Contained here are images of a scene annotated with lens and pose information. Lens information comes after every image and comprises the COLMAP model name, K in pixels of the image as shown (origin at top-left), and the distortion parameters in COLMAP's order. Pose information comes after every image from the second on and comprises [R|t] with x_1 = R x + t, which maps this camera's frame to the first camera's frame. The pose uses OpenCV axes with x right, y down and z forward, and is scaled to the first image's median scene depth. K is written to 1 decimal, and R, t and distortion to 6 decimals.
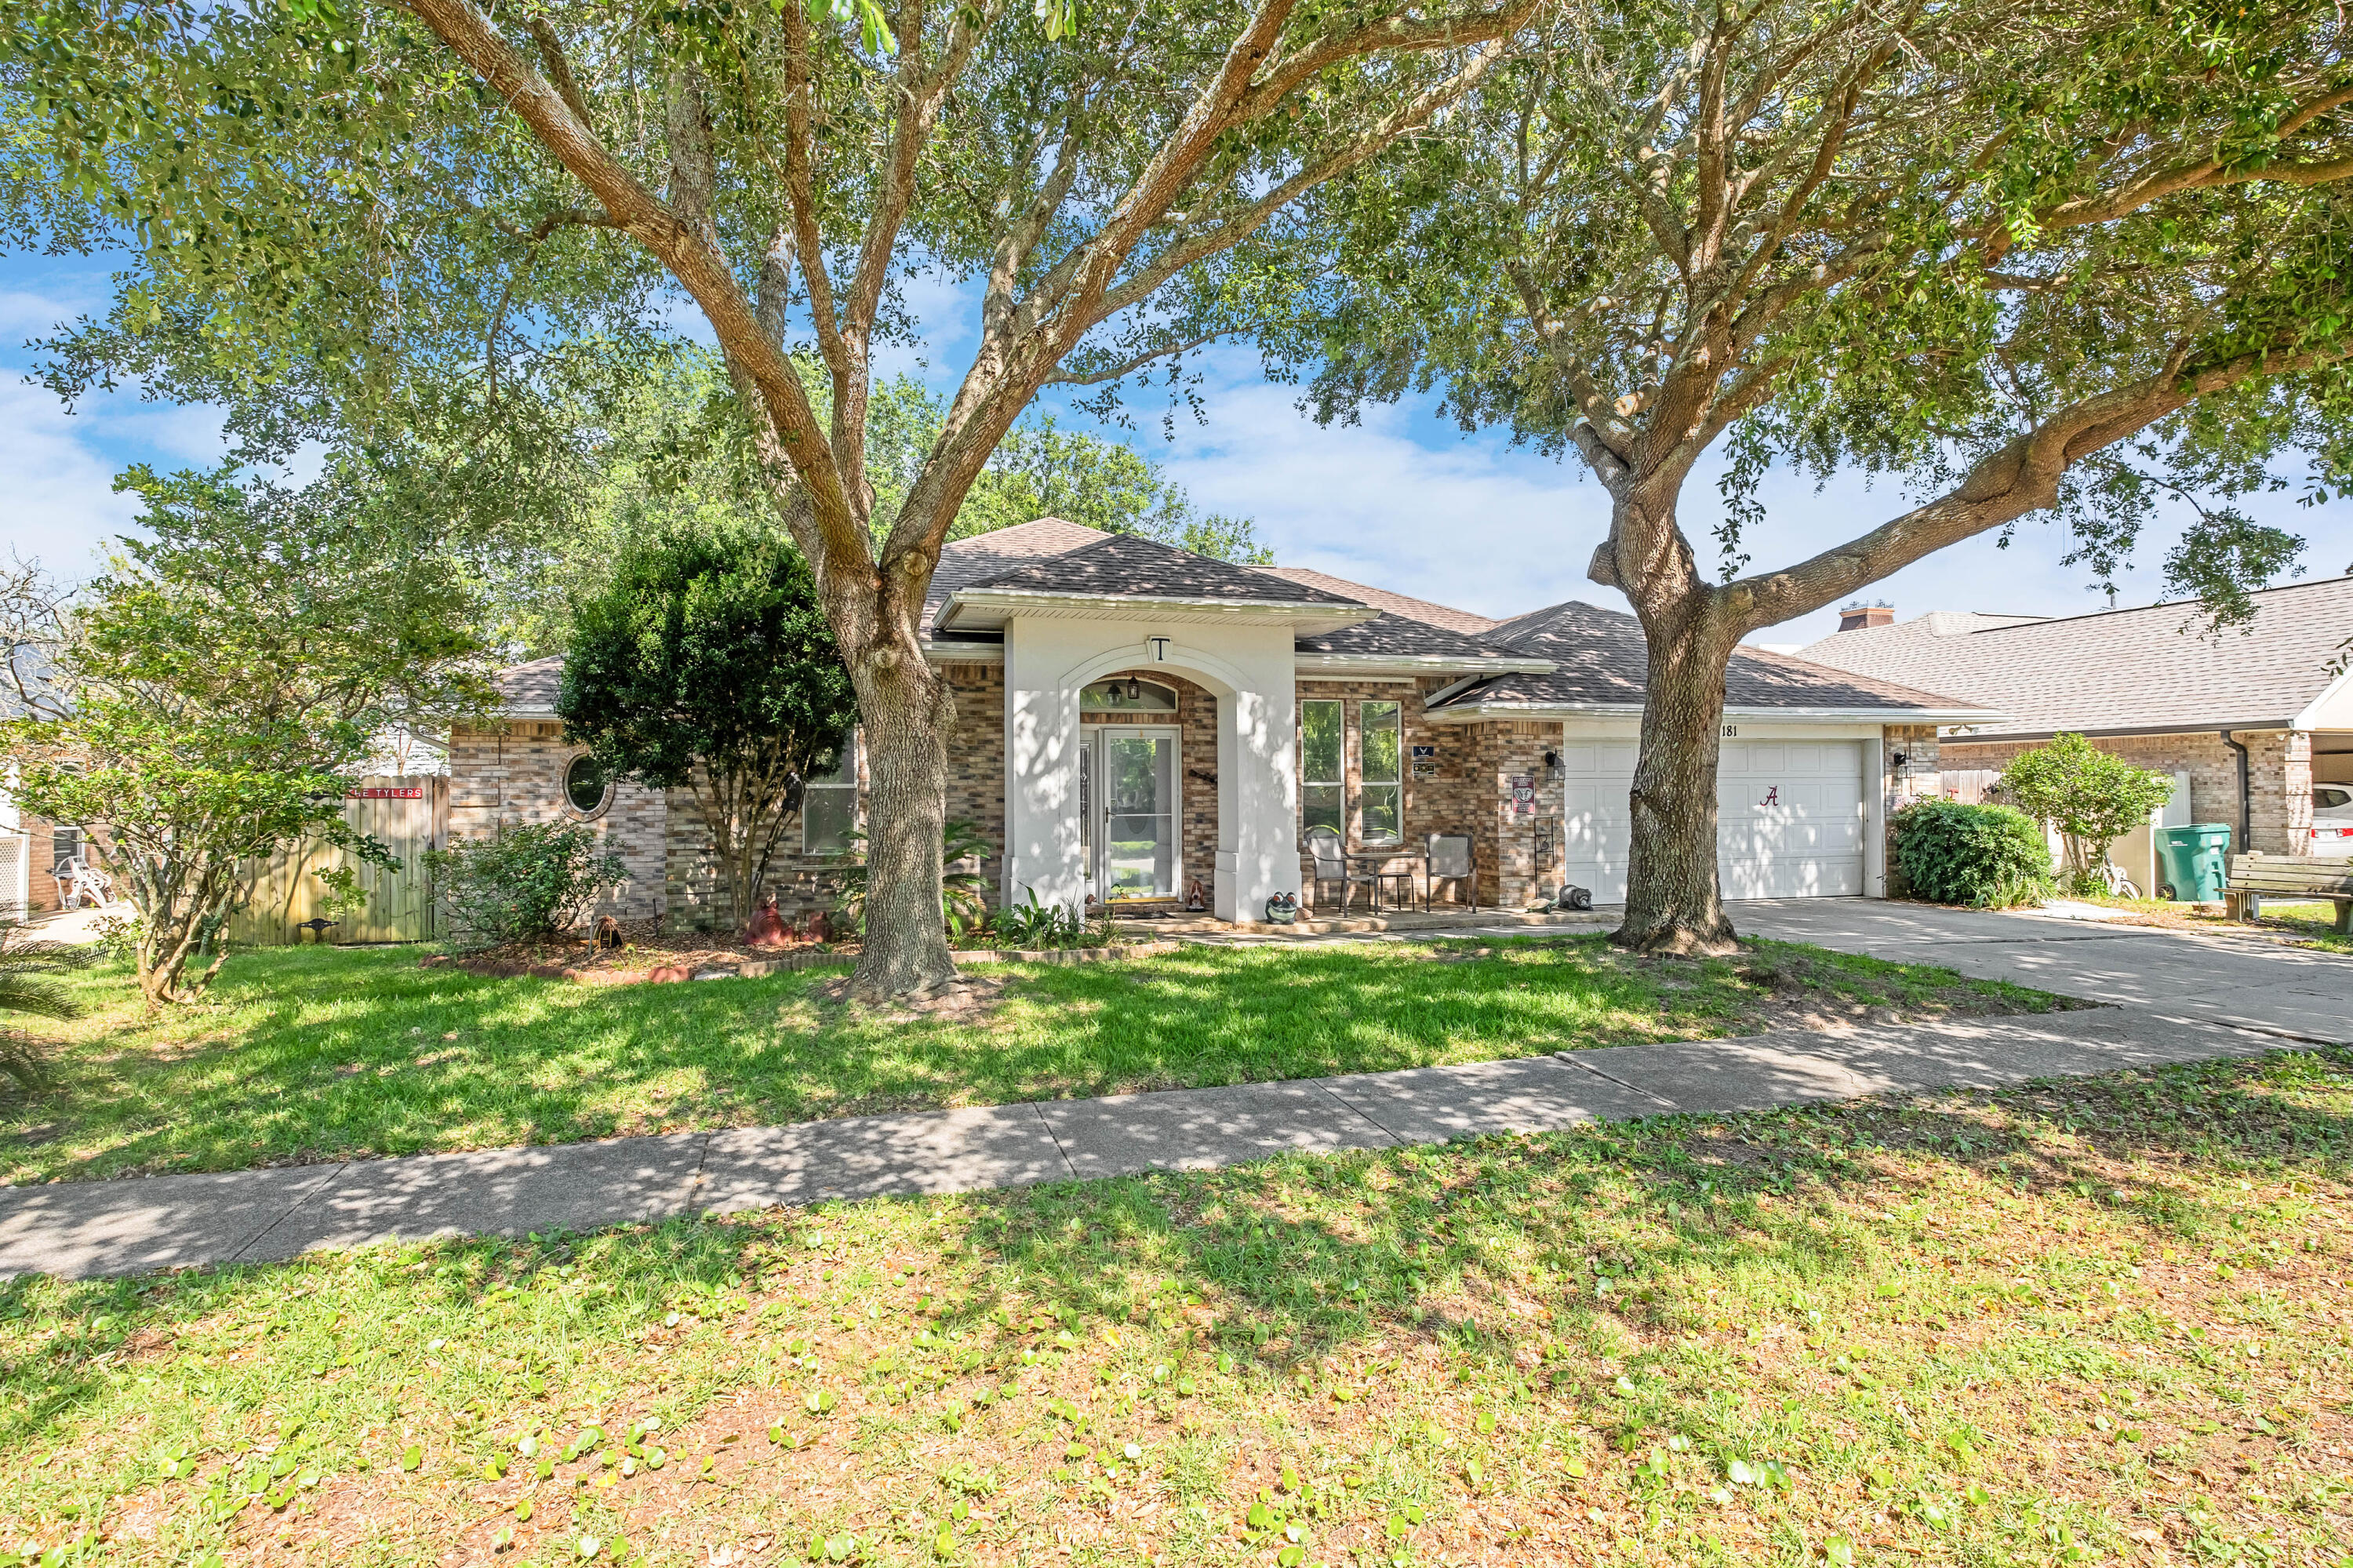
lens RADIAL K [[1235.0, 0, 1176.5], [0, 1235.0, 784.0], [0, 0, 1]] dist [0.000994, 0.000505]
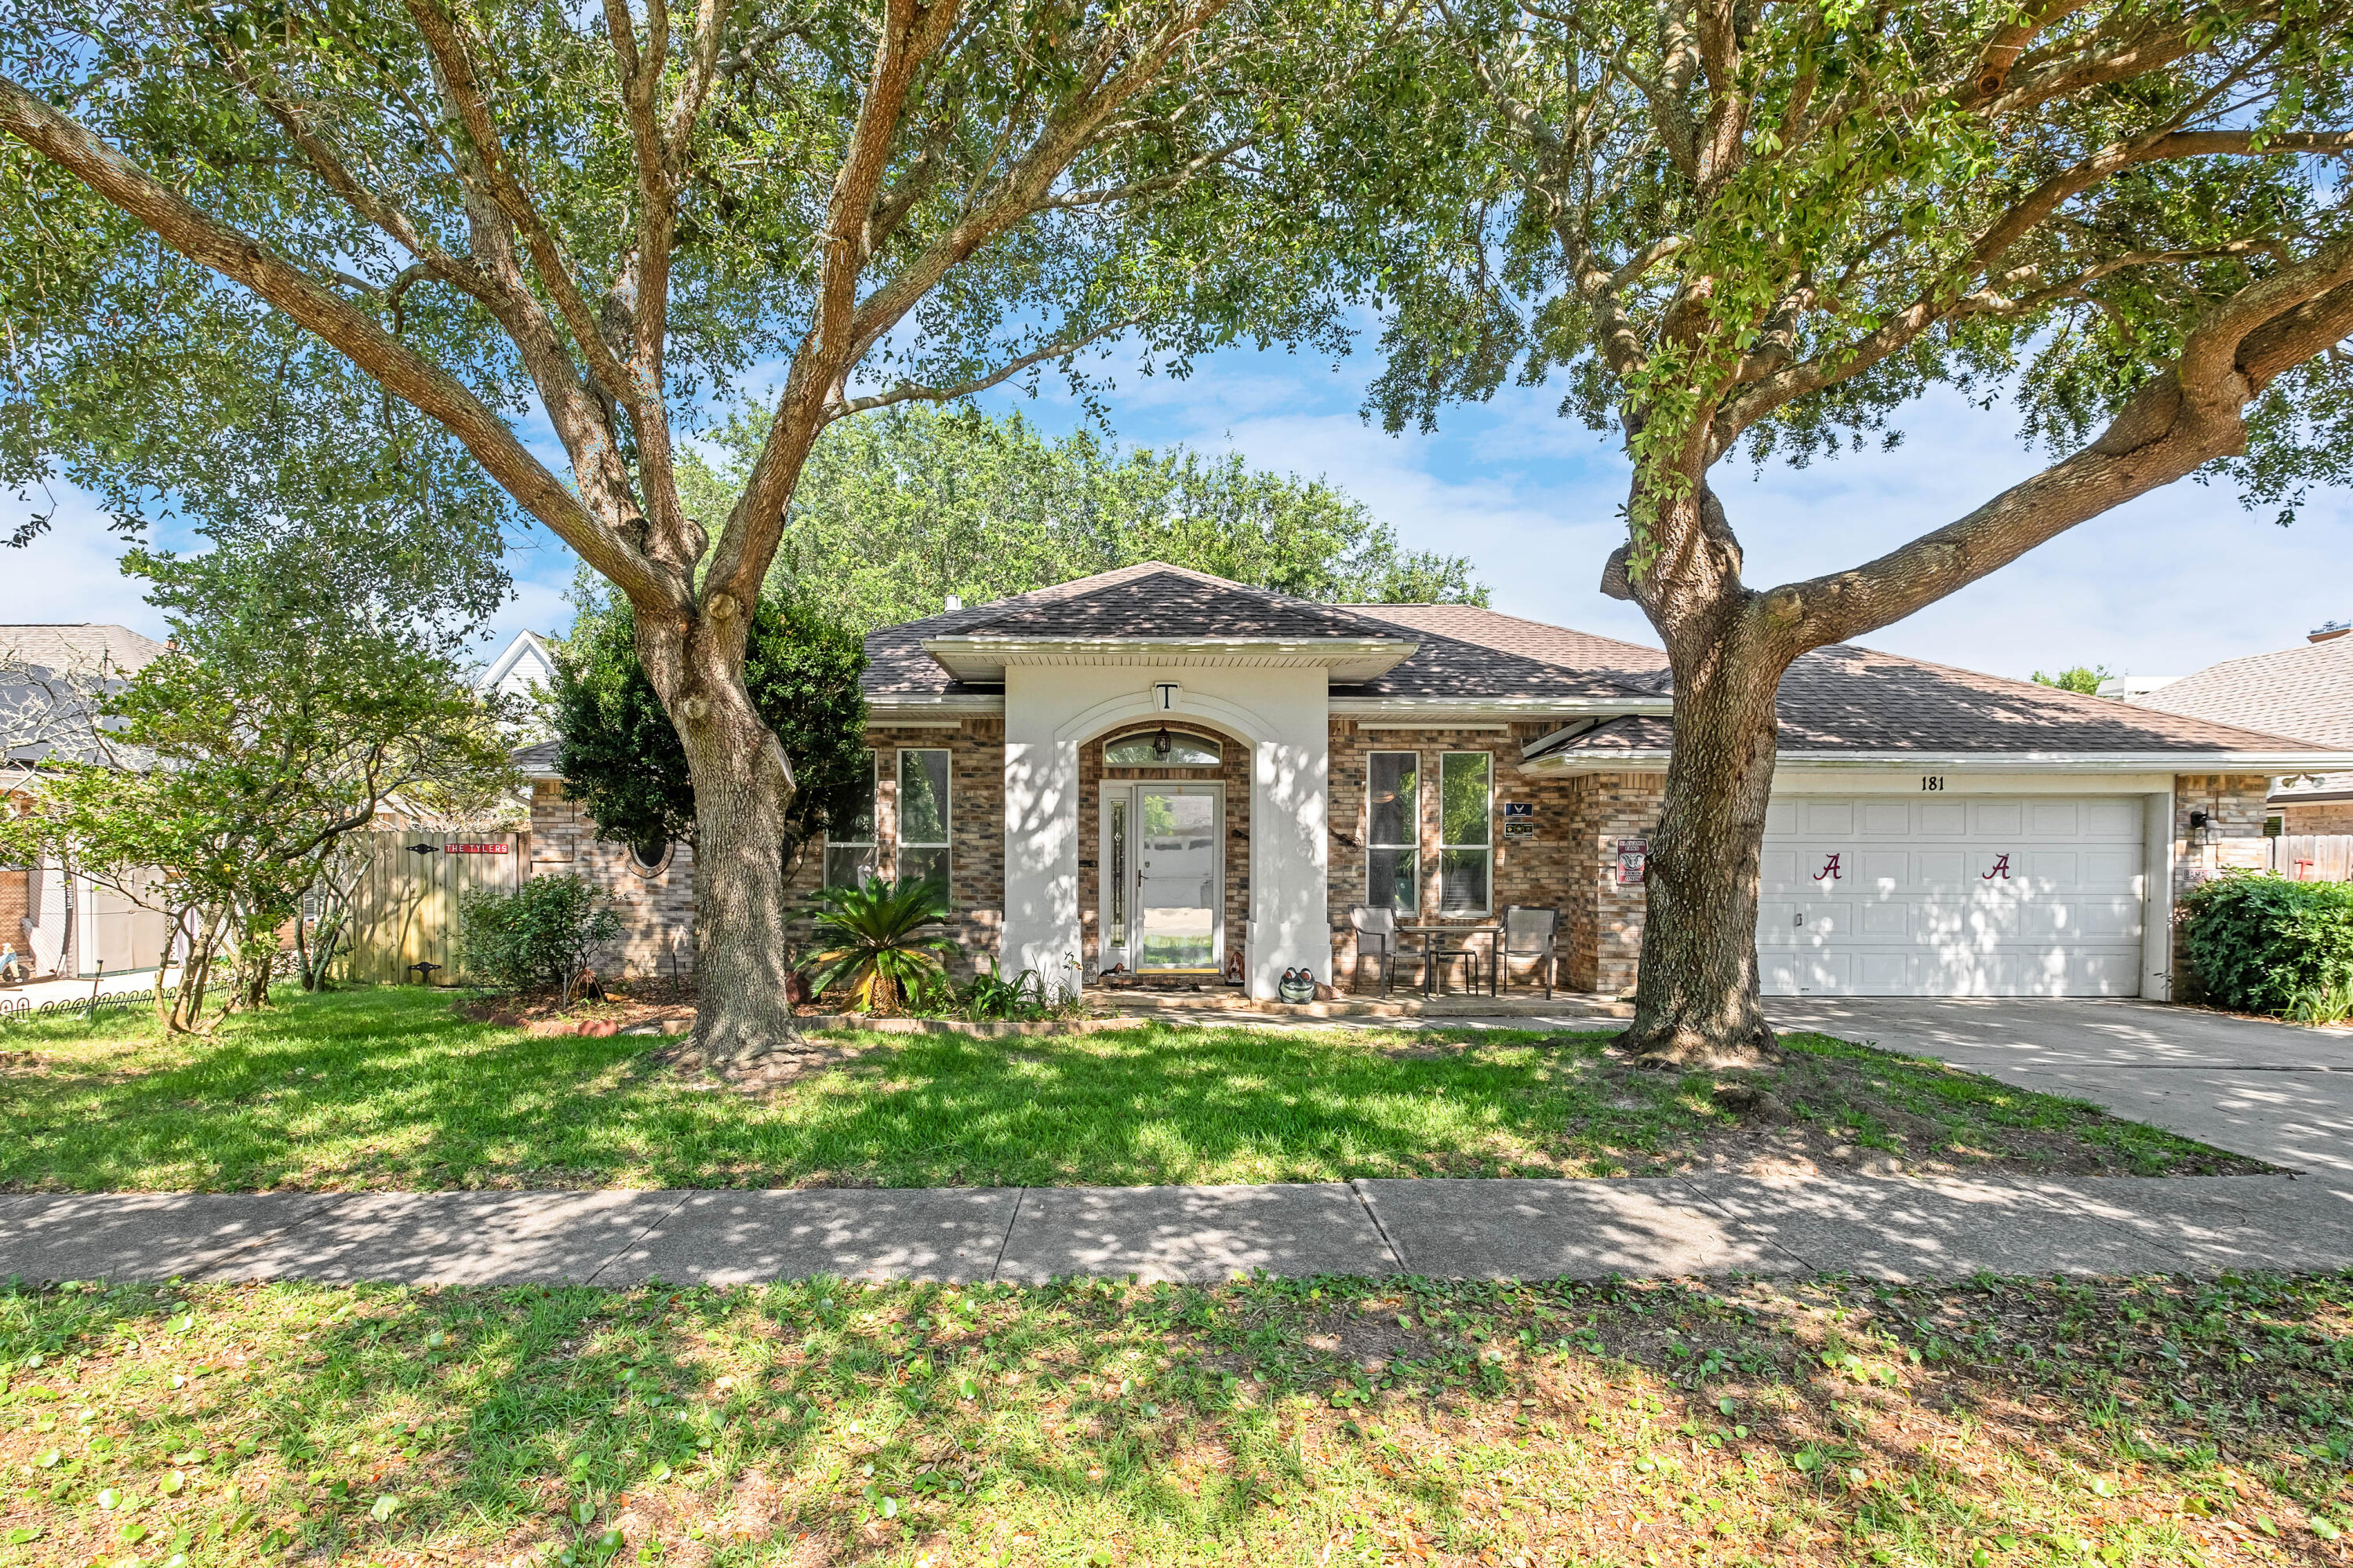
lens RADIAL K [[1252.6, 0, 1176.9], [0, 1252.6, 887.9], [0, 0, 1]] dist [0.001220, -0.001971]
pose [[0.960643, 0.016600, -0.277291, 0.249435], [-0.007658, 0.999416, 0.033299, 0.001143], [0.277682, -0.029865, 0.960209, 0.111761]]
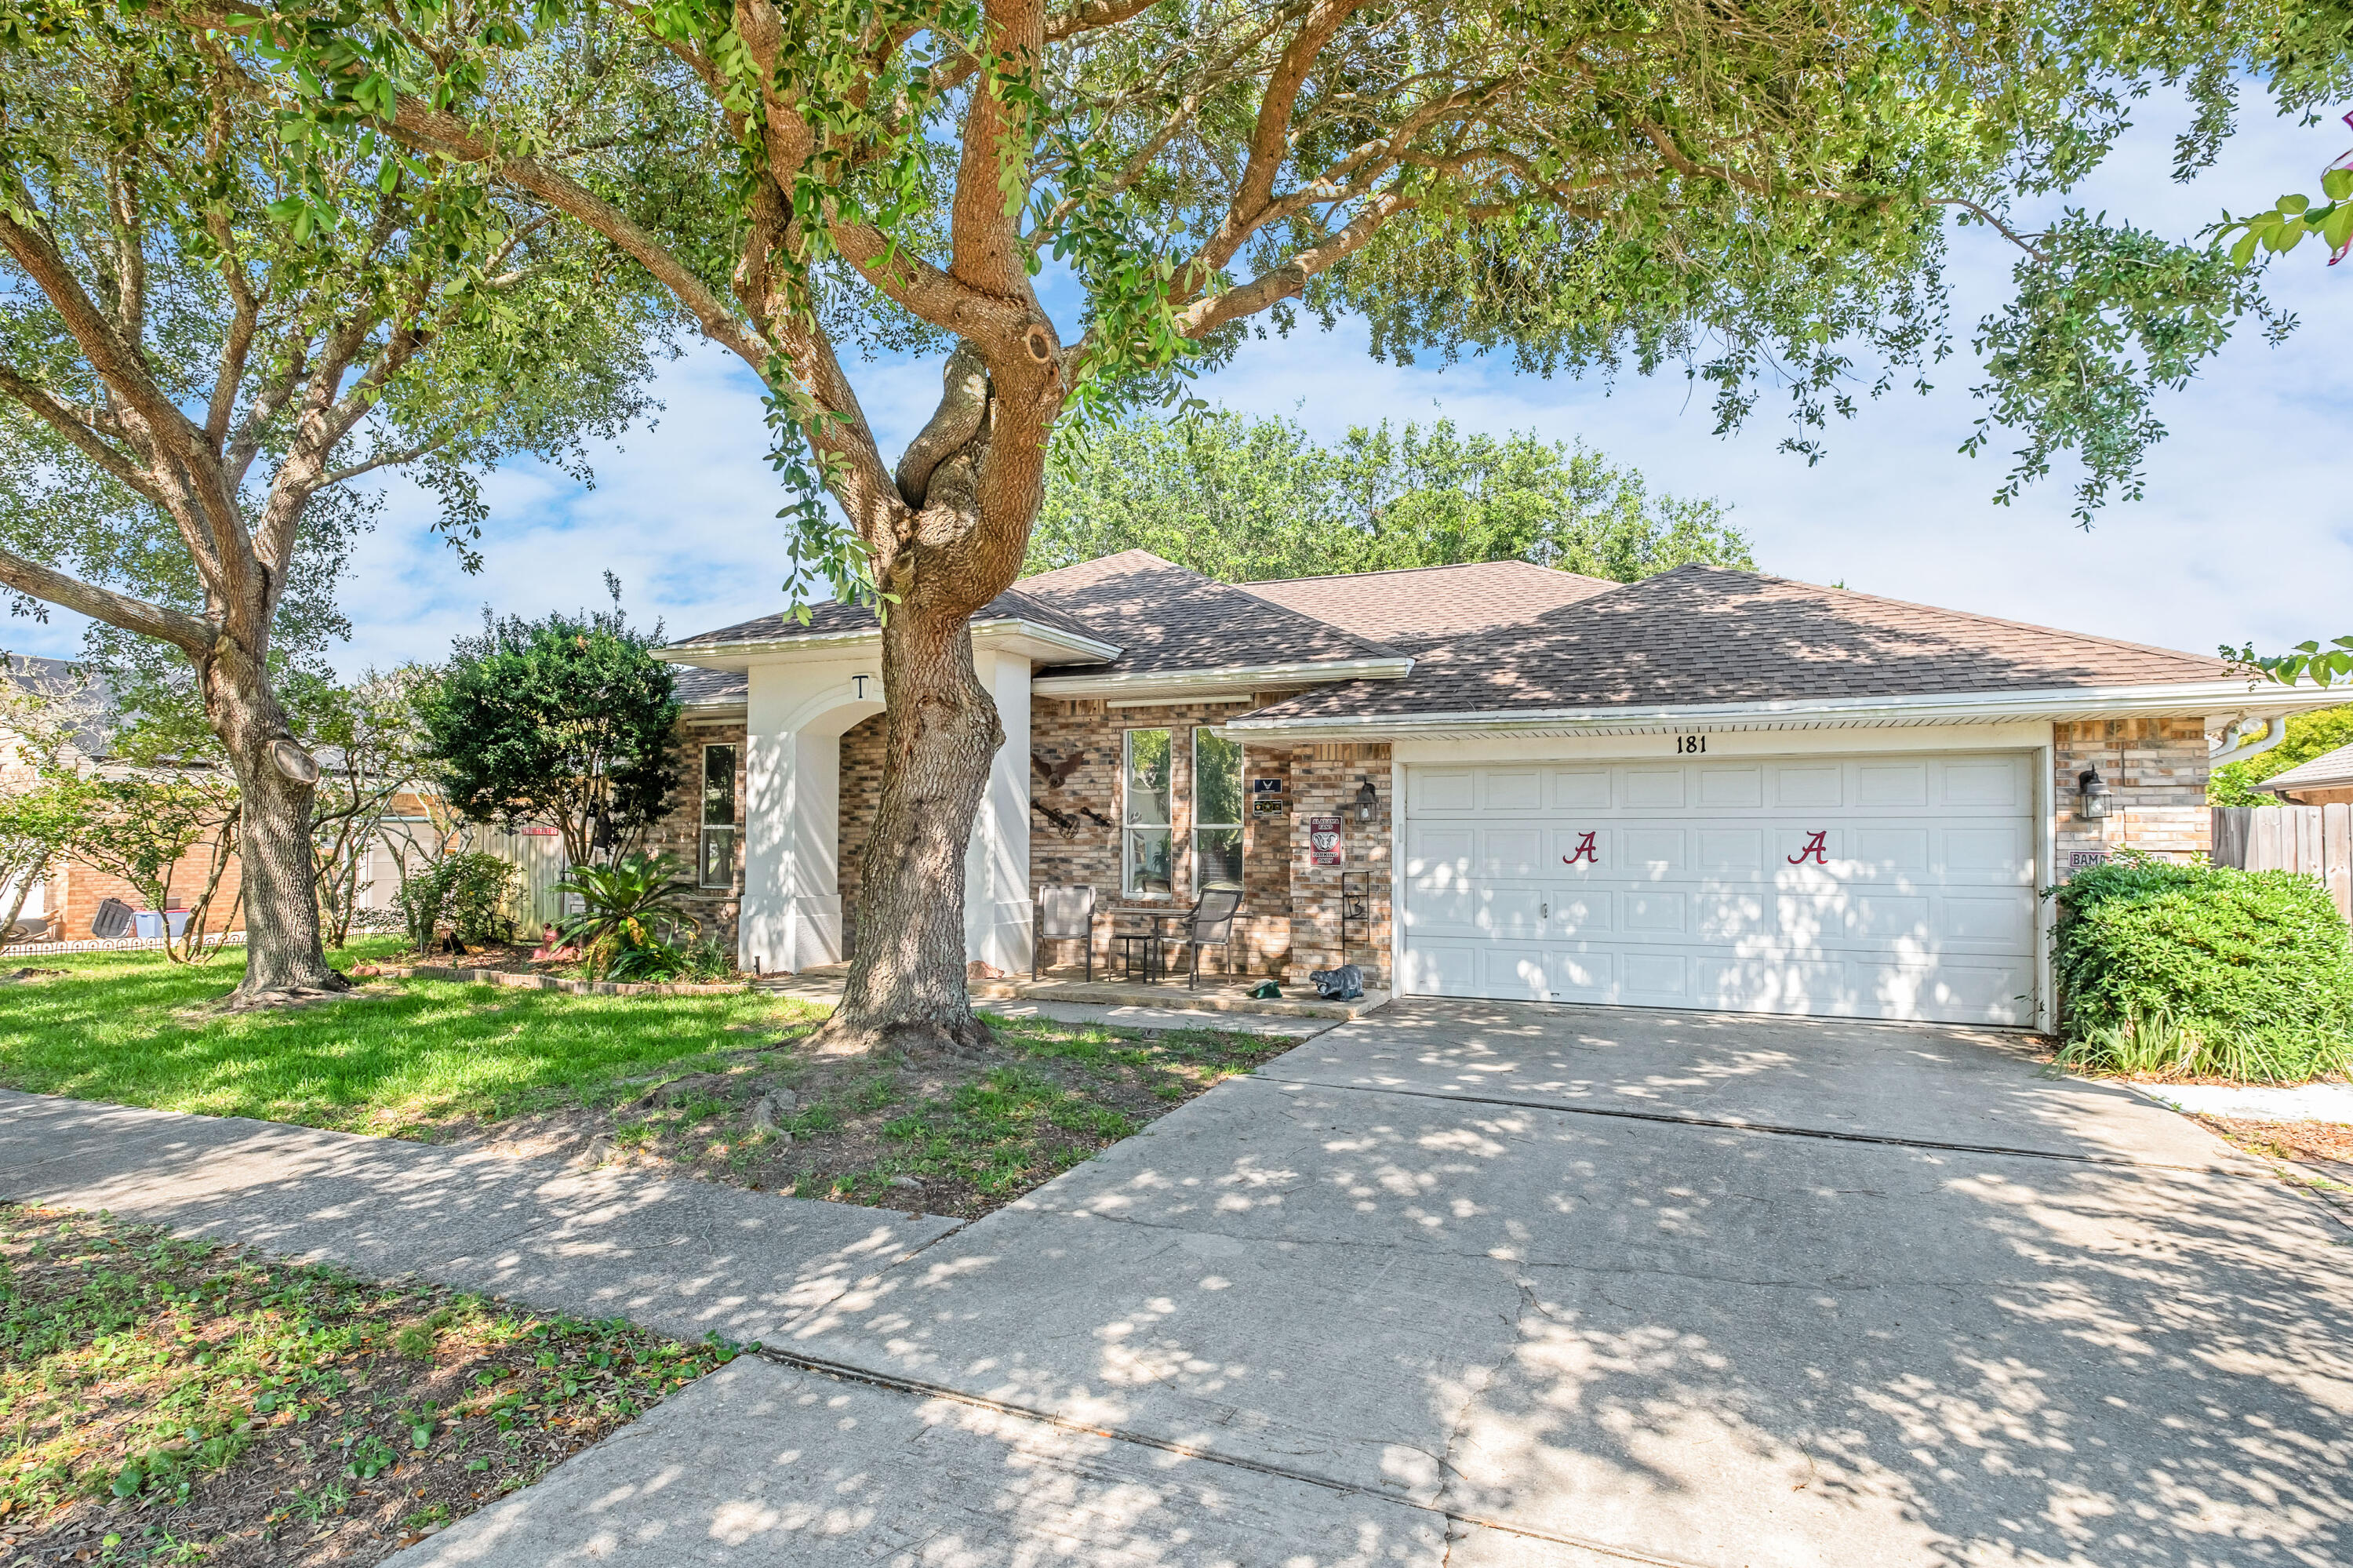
lens RADIAL K [[1255.8, 0, 1176.5], [0, 1255.8, 784.0], [0, 0, 1]] dist [-0.004474, -0.000582]
pose [[0.762925, -0.019870, -0.646182, 0.802151], [-0.001399, 0.999474, -0.032385, -0.001044], [0.646486, 0.025611, 0.762496, 0.401056]]
